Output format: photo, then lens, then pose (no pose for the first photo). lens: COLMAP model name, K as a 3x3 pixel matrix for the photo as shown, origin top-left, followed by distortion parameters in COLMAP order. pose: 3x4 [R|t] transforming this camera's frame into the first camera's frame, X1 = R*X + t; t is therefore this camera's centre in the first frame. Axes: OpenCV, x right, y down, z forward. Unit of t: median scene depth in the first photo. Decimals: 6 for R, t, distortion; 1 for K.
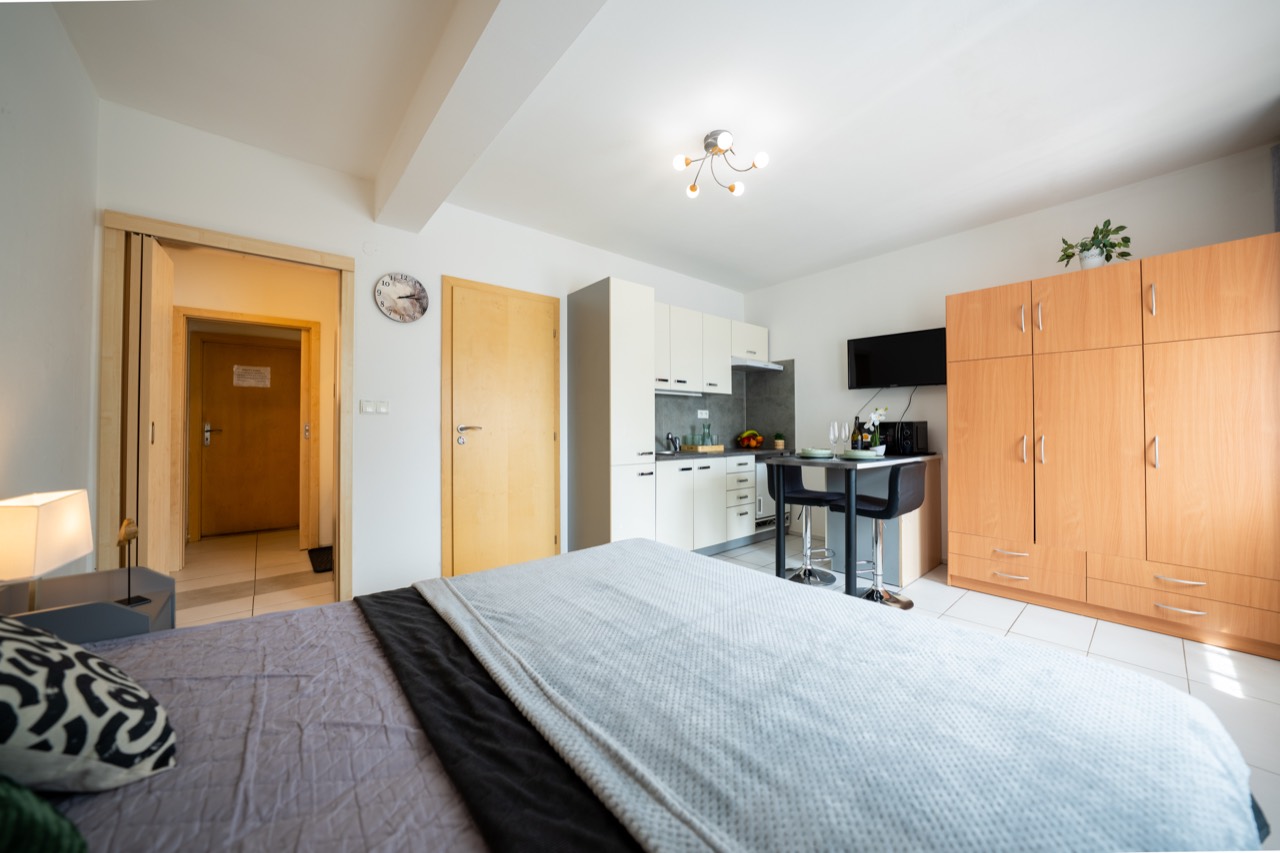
lens RADIAL K [[452.1, 0, 636.4], [0, 452.1, 421.4], [0, 0, 1]] dist [-0.035784, 0.007940]
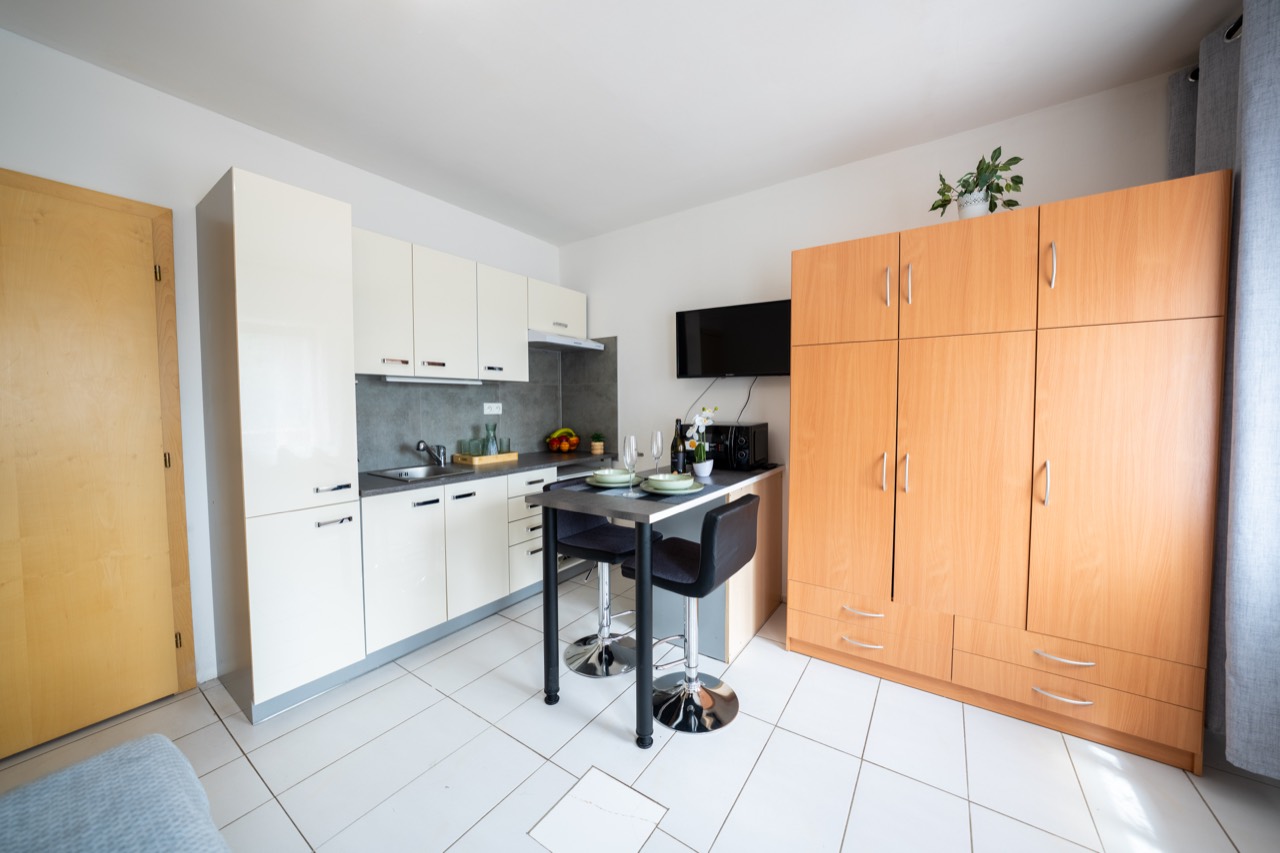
lens RADIAL K [[445.0, 0, 640.8], [0, 445.0, 423.8], [0, 0, 1]] dist [-0.035620, 0.007744]
pose [[0.962402, -0.014296, 0.271253, 0.258809], [-0.001356, 0.998349, 0.057425, -0.046483], [-0.271627, -0.055634, 0.960793, 0.359191]]
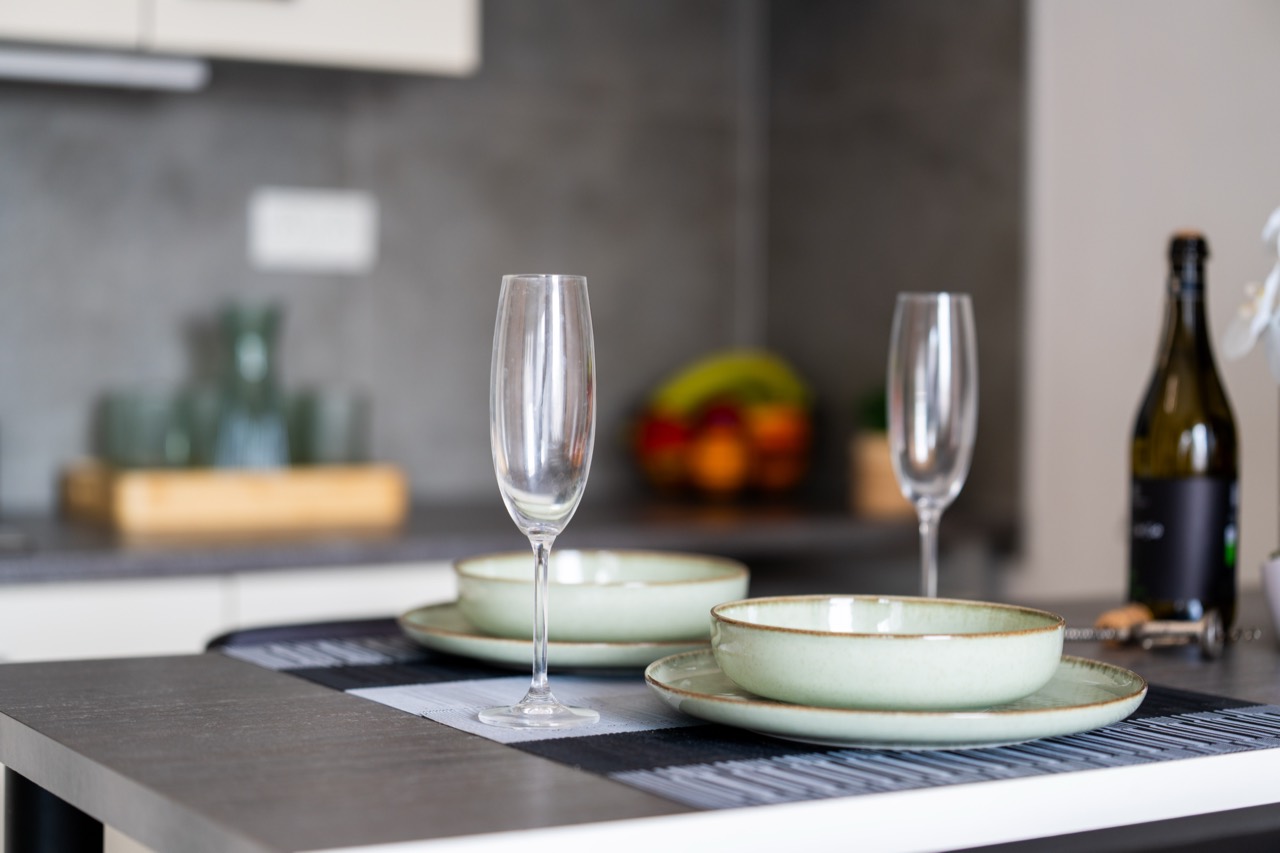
lens RADIAL K [[2231.3, 0, 640.0], [0, 2231.3, 426.5], [0, 0, 1]] dist [-0.011114, -0.033281]
pose [[0.989838, 0.015968, -0.141300, 0.472494], [-0.008245, 0.998448, 0.055080, 0.005902], [0.141960, -0.053355, 0.988433, 0.527693]]
